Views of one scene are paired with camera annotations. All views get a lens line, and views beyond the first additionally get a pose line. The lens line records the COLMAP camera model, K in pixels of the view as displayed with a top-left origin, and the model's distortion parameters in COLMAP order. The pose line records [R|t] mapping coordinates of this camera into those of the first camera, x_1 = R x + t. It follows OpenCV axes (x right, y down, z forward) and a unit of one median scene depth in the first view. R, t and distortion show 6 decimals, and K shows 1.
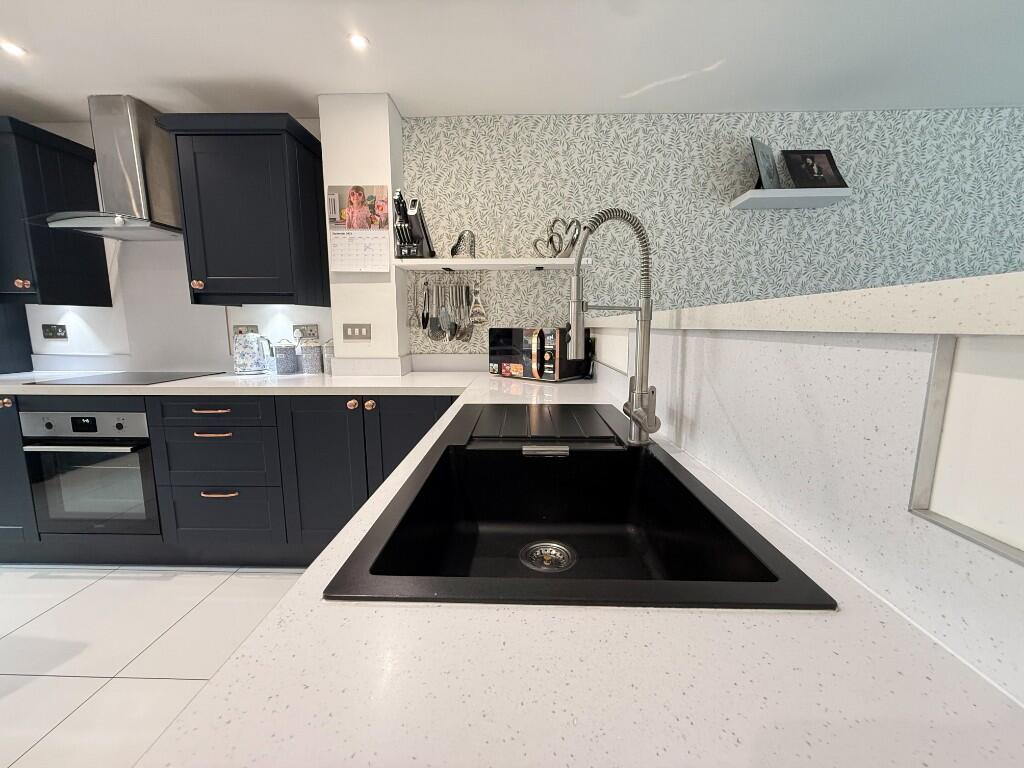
lens RADIAL K [[412.0, 0, 507.8], [0, 412.0, 381.7], [0, 0, 1]] dist [-0.000133, 0.000436]
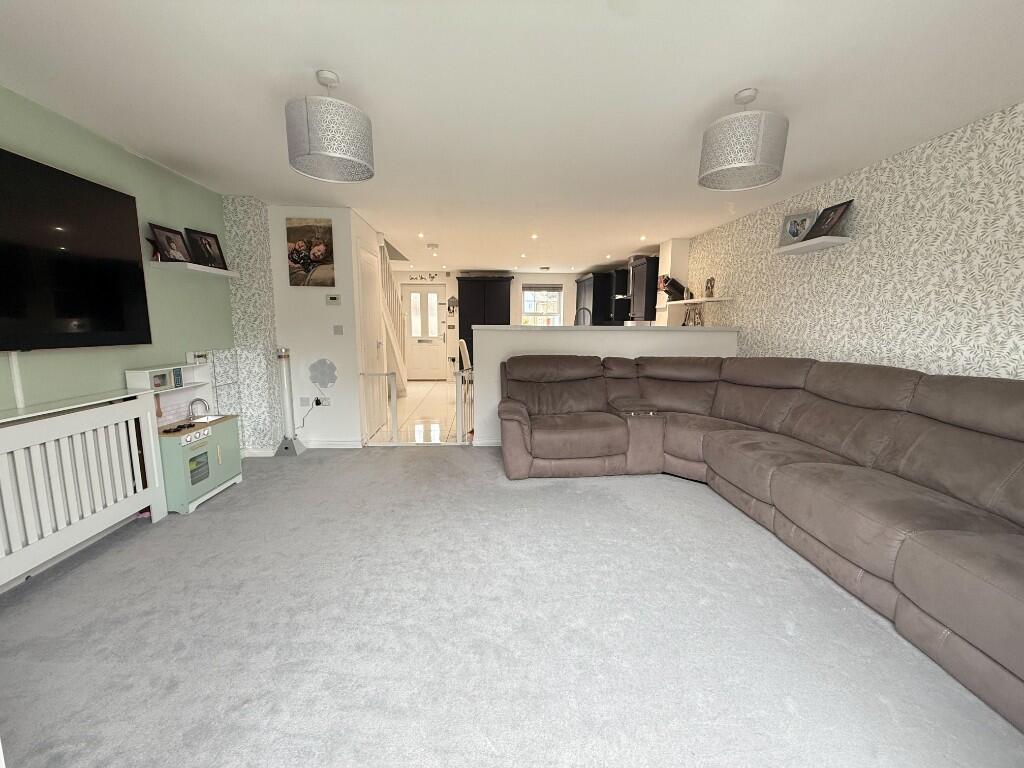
lens RADIAL K [[412.0, 0, 506.6], [0, 412.0, 381.5], [0, 0, 1]] dist [-0.000133, 0.000436]
pose [[0.085456, 0.138842, -0.986621, 2.101219], [-0.143694, 0.981608, 0.125690, 0.000903], [0.985926, 0.131030, 0.103835, -0.152769]]
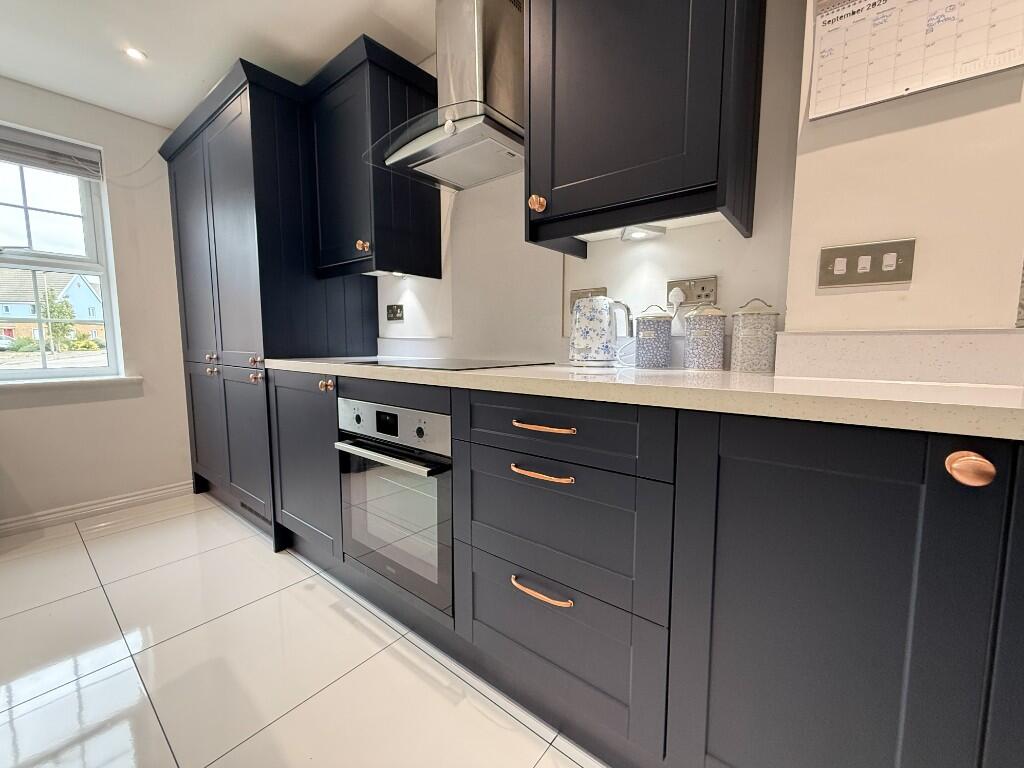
lens RADIAL K [[412.0, 0, 508.6], [0, 412.0, 382.4], [0, 0, 1]] dist [-0.000133, 0.000436]
pose [[0.796289, 0.061098, -0.601823, -0.392461], [-0.085035, 0.996313, -0.011365, 0.022865], [0.598910, 0.060225, 0.798549, 0.493727]]
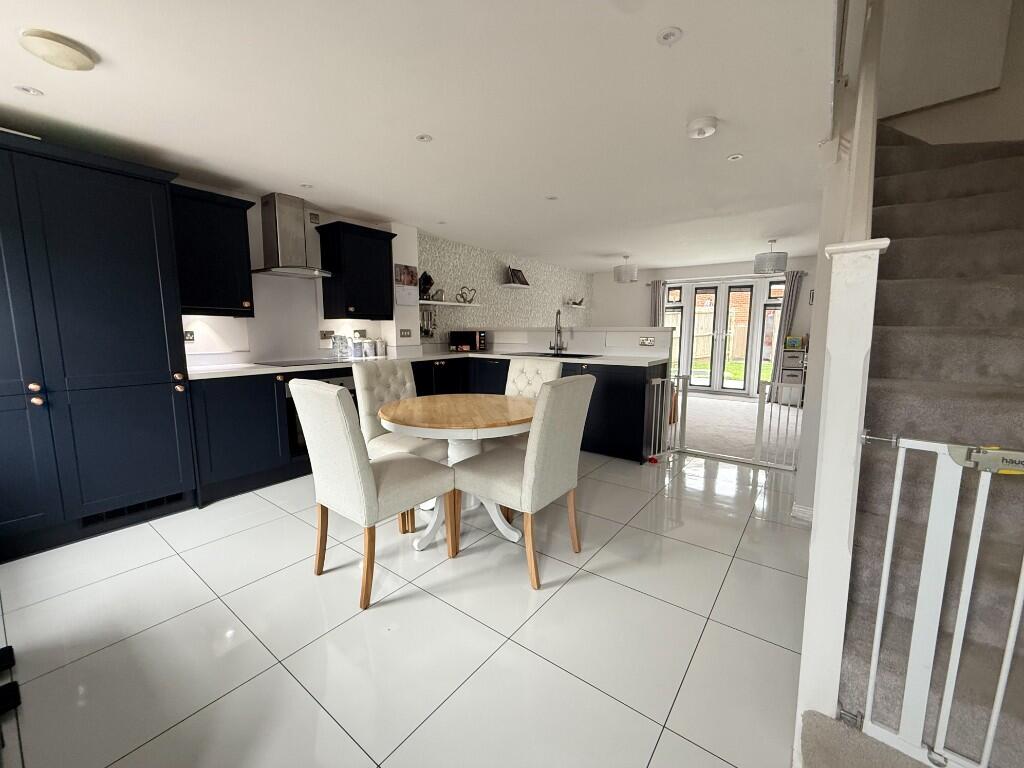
lens RADIAL K [[412.0, 0, 509.9], [0, 412.0, 383.7], [0, 0, 1]] dist [-0.000133, 0.000436]
pose [[0.579348, -0.108614, 0.807811, -1.767896], [0.110586, 0.992392, 0.054122, 0.076191], [-0.807543, 0.057977, 0.586952, -0.630909]]
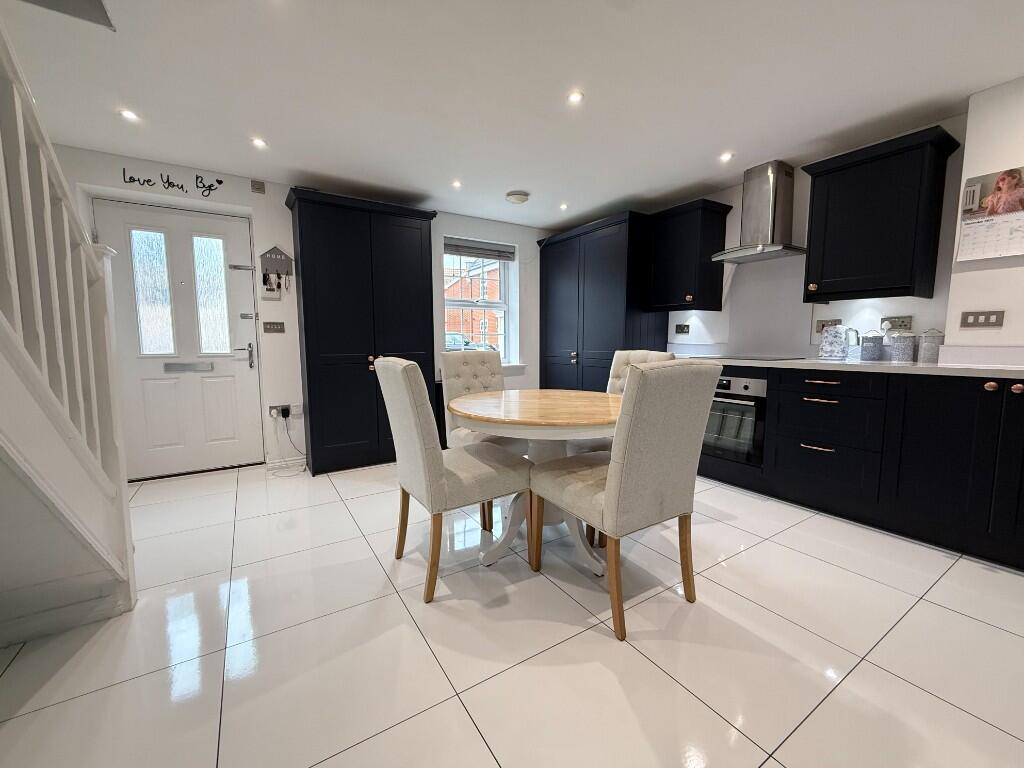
lens RADIAL K [[412.0, 0, 511.7], [0, 412.0, 384.0], [0, 0, 1]] dist [-0.000133, 0.000436]
pose [[0.563892, 0.086493, -0.821307, -0.176707], [-0.110114, 0.993495, 0.029025, 0.128336], [0.818475, 0.074070, 0.569748, -0.472136]]
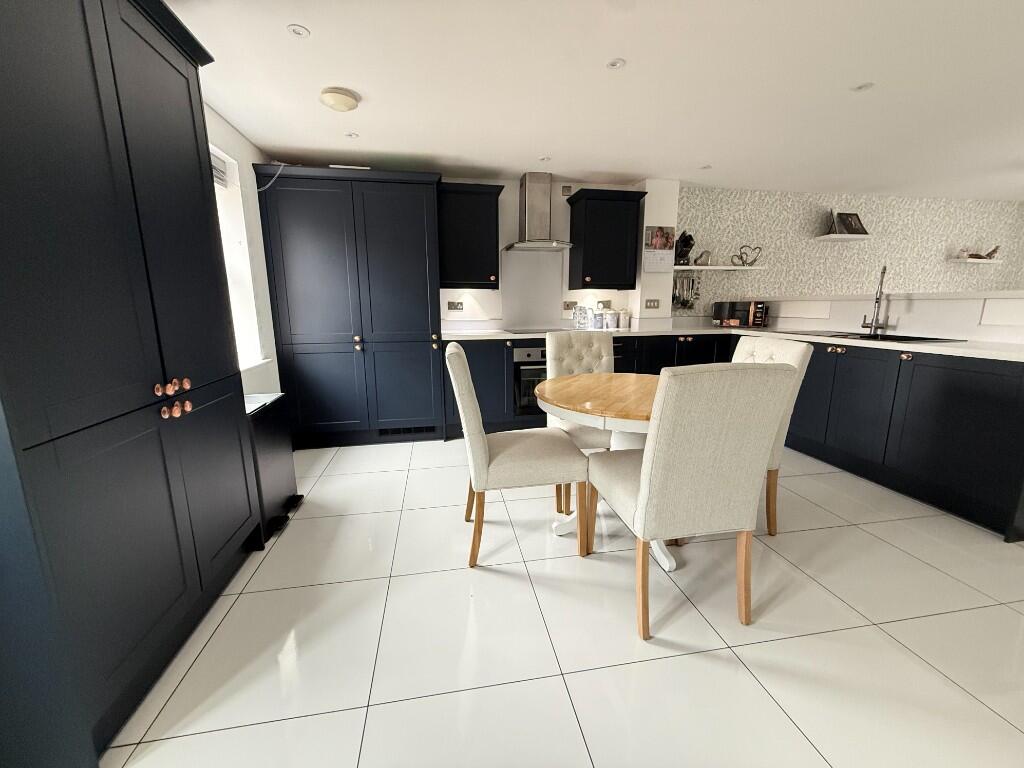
lens RADIAL K [[412.0, 0, 509.7], [0, 412.0, 382.9], [0, 0, 1]] dist [-0.000133, 0.000436]
pose [[0.979401, -0.044848, 0.196880, -1.387626], [0.034285, 0.997800, 0.056735, 0.107988], [-0.198991, -0.048816, 0.978785, -0.725533]]
